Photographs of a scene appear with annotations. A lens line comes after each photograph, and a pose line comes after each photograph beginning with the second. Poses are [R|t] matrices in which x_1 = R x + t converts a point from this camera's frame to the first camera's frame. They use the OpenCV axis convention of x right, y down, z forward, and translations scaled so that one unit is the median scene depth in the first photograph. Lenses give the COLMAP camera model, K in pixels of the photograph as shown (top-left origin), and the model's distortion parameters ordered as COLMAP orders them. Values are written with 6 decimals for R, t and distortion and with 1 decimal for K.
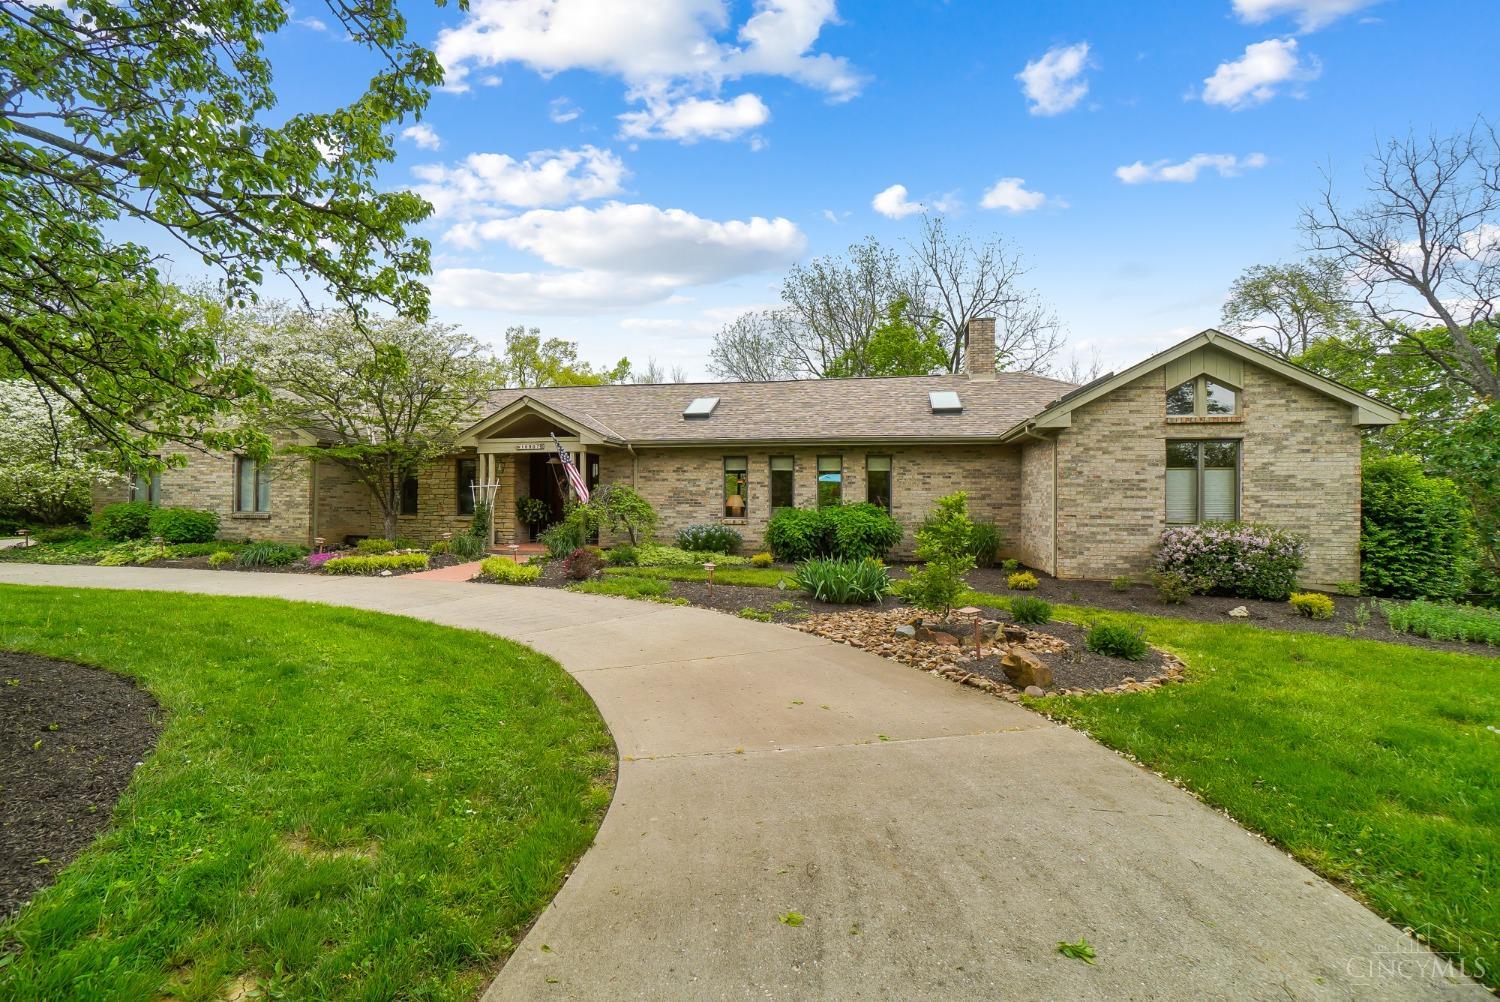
lens RADIAL K [[942.9, 0, 796.1], [0, 942.9, 502.4], [0, 0, 1]] dist [-0.156720, 0.153718]
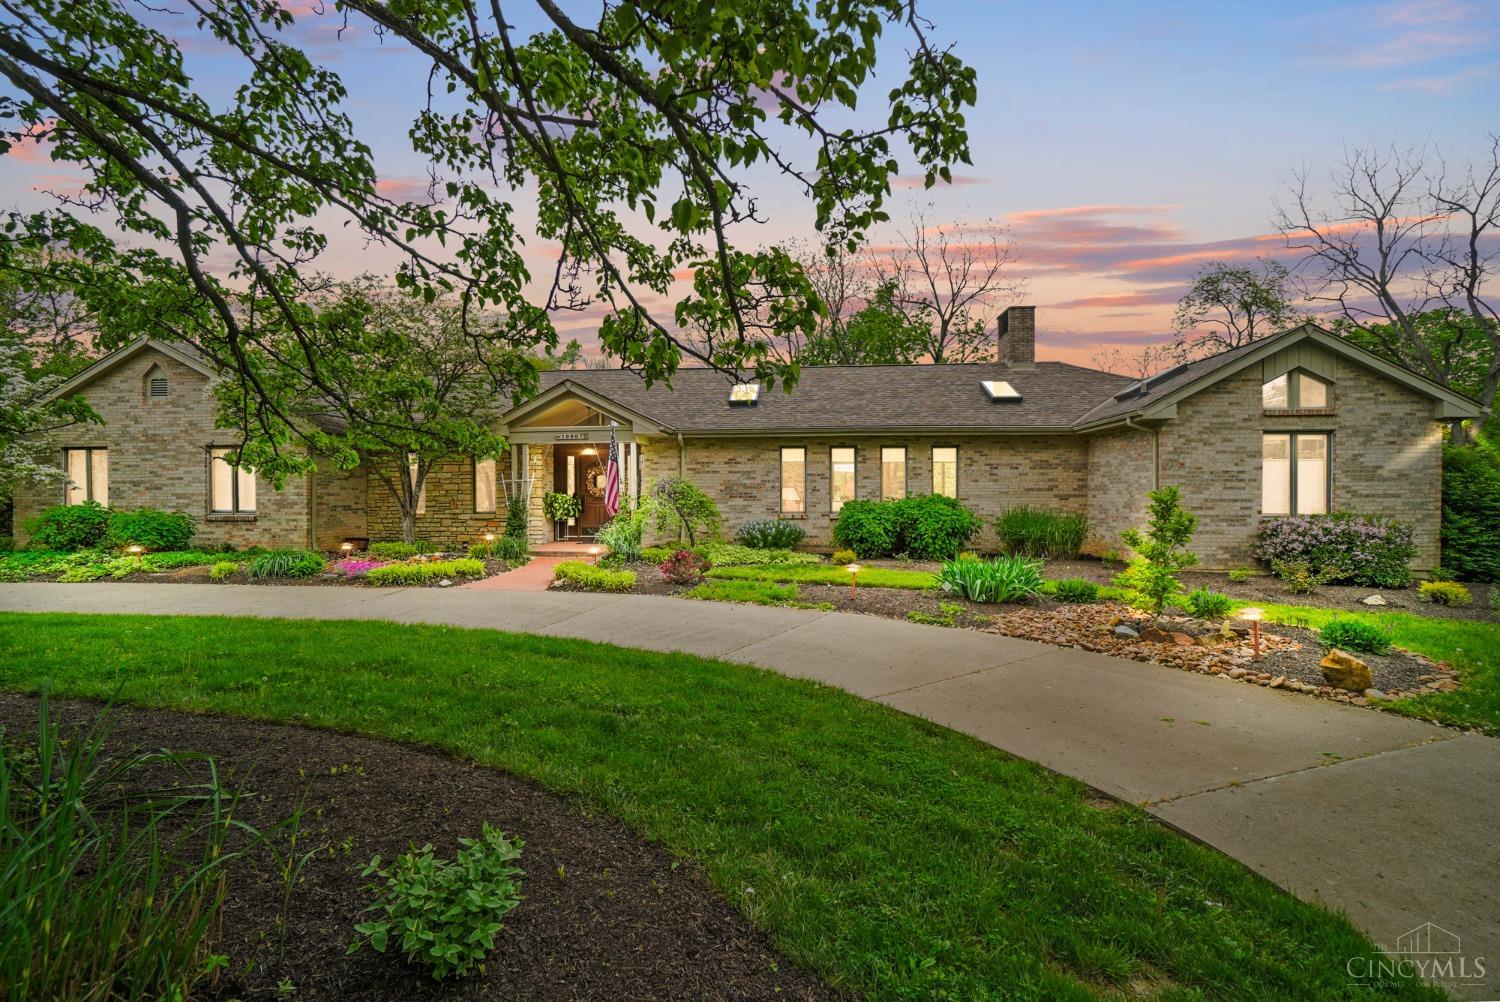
lens RADIAL K [[942.9, 0, 796.1], [0, 942.9, 502.4], [0, 0, 1]] dist [-0.156720, 0.153718]
pose [[0.985897, -0.011258, 0.166973, -0.272576], [0.008751, 0.999838, 0.015745, -0.010174], [-0.167123, -0.014062, 0.985836, 0.089979]]
